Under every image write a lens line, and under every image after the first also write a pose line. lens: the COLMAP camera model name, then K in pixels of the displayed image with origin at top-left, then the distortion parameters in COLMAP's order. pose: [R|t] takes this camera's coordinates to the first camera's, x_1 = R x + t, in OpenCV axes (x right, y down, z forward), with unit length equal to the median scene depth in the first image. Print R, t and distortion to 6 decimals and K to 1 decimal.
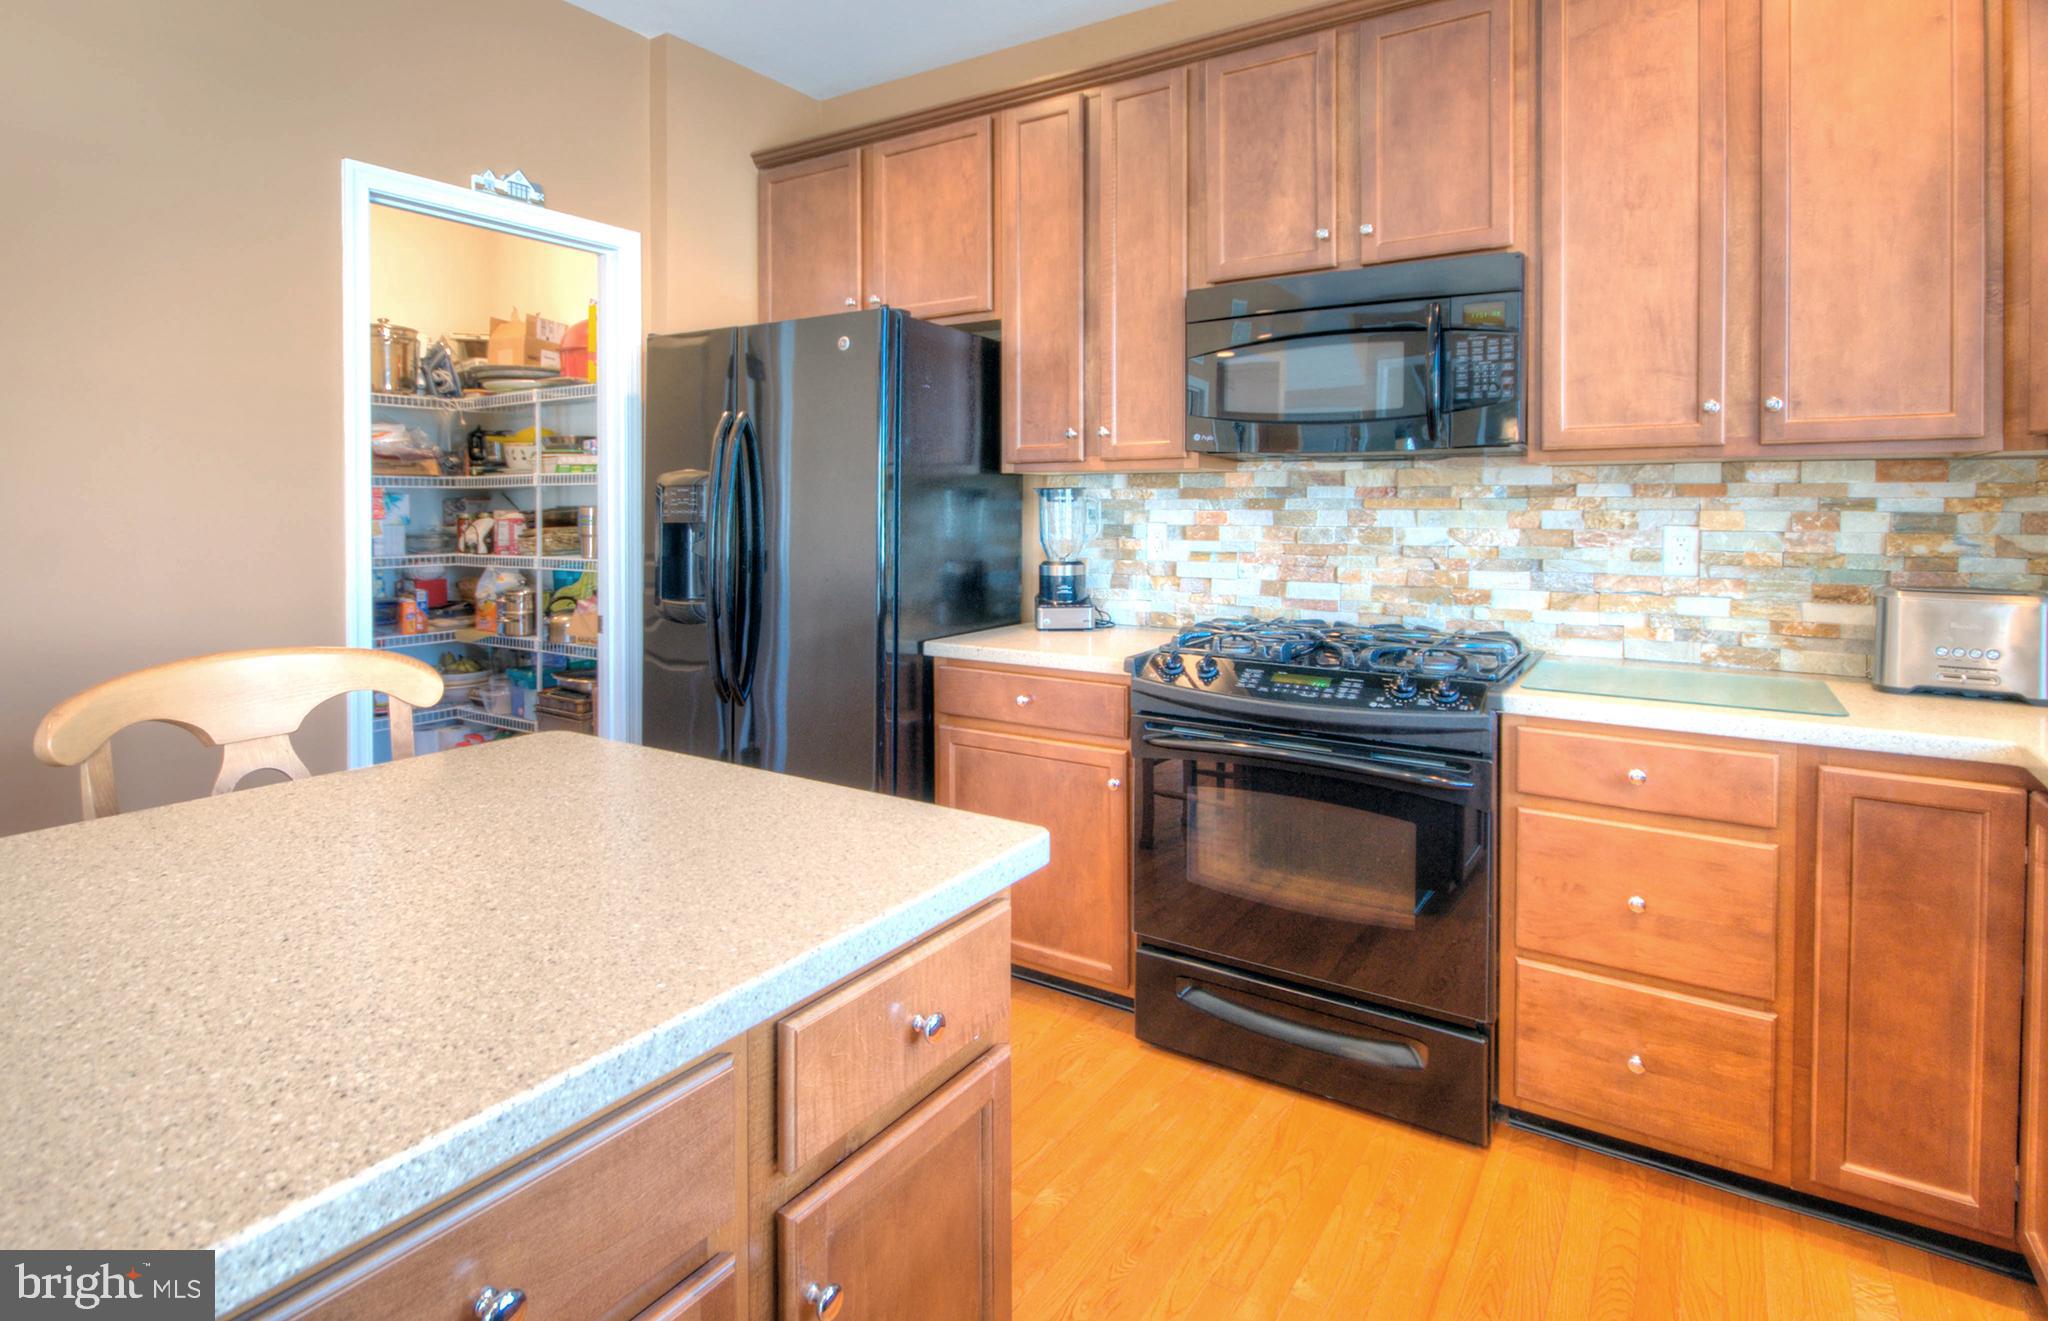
lens RADIAL K [[1051.6, 0, 1002.4], [0, 1051.6, 517.6], [0, 0, 1]] dist [0.000867, -0.002337]
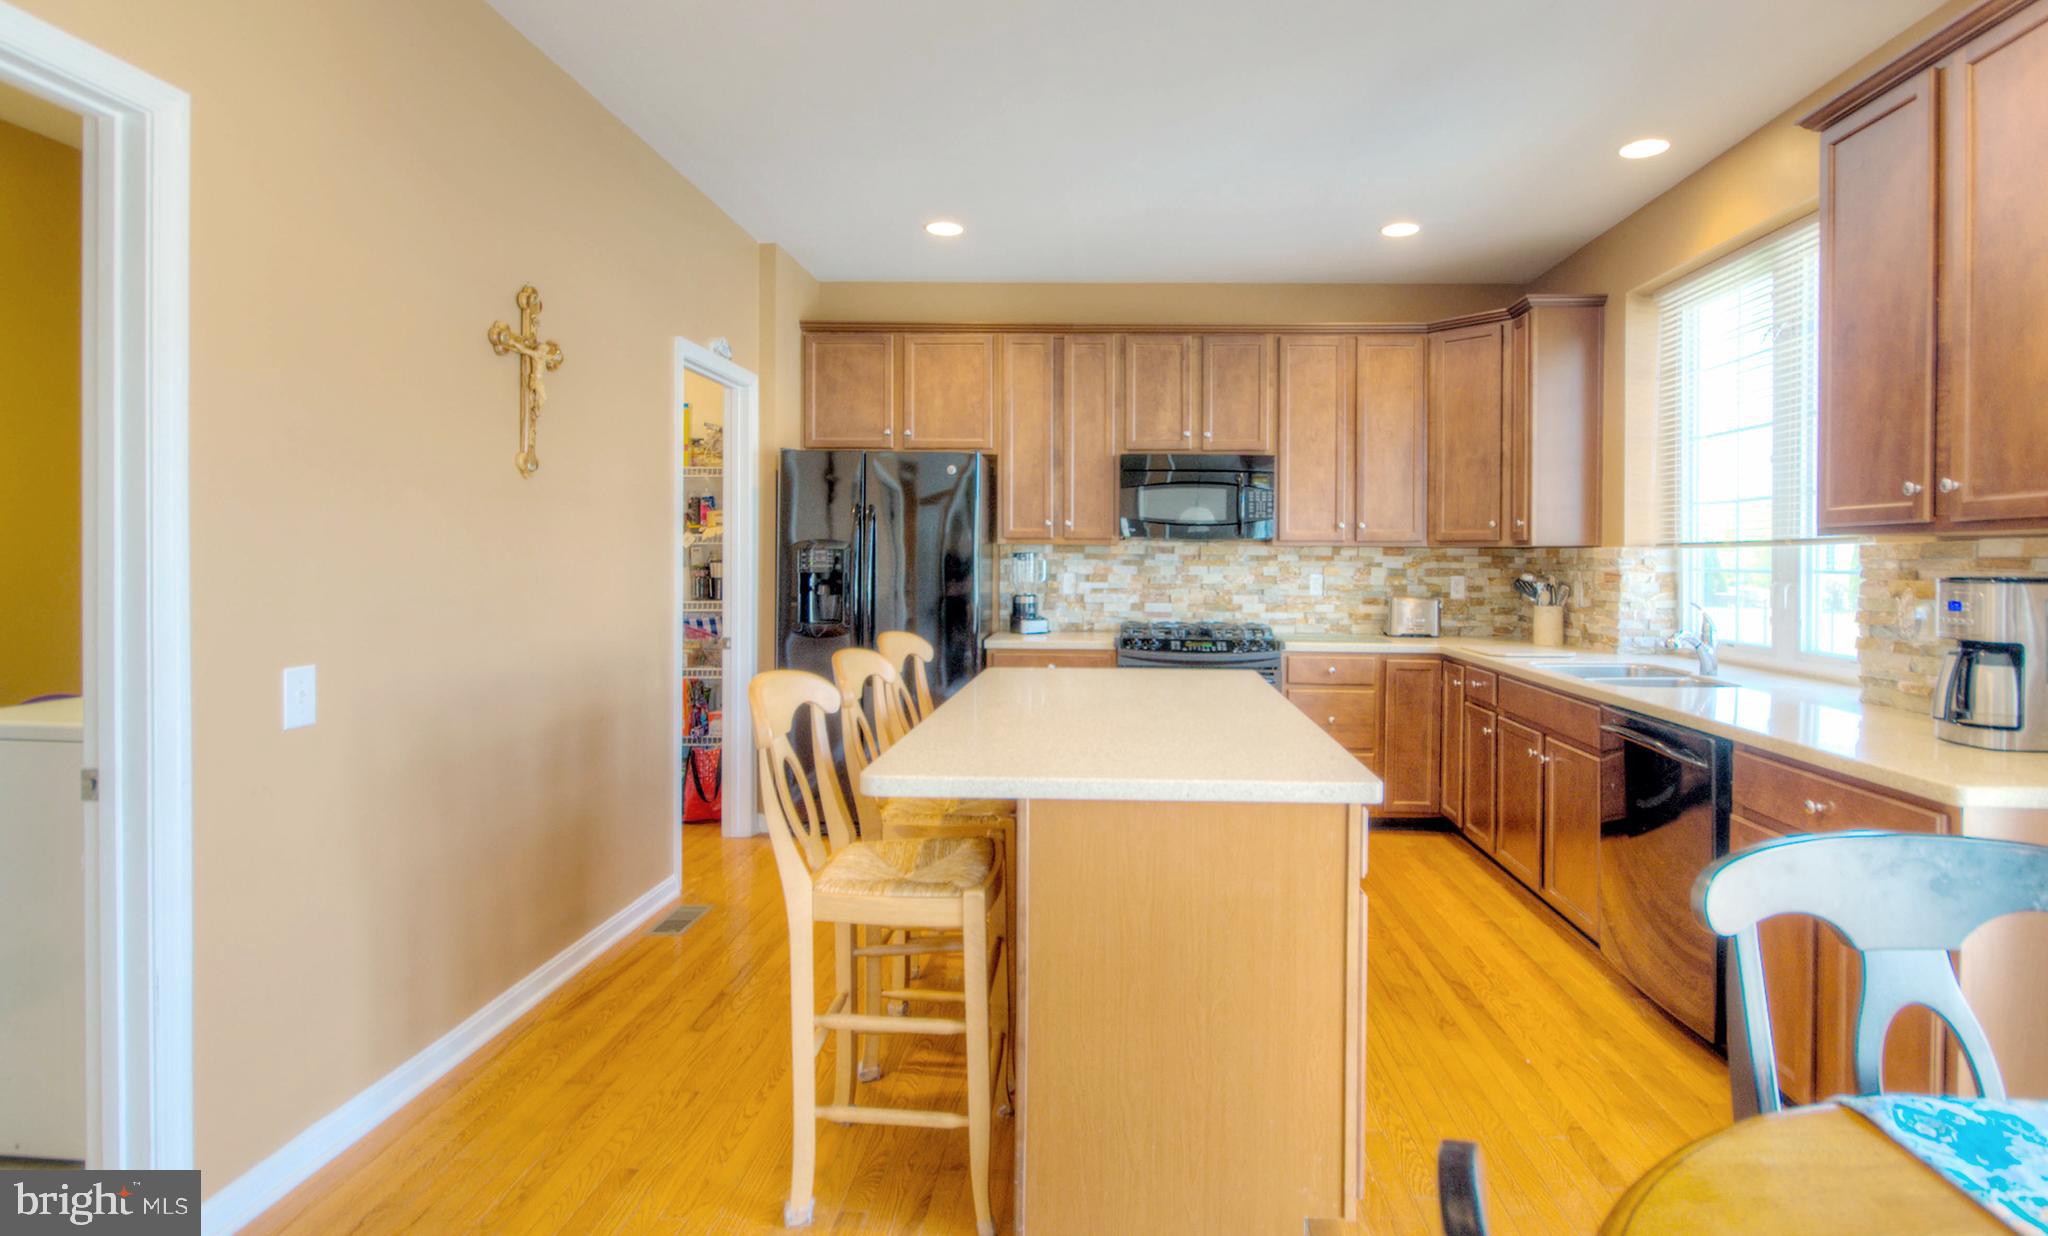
lens RADIAL K [[995.4, 0, 1124.3], [0, 995.4, 561.7], [0, 0, 1]] dist [0.000555, -0.000215]
pose [[0.838260, 0.005597, 0.545241, -0.829391], [-0.001619, 0.999968, -0.007776, -0.000651], [-0.545268, 0.005636, 0.838243, -0.554017]]
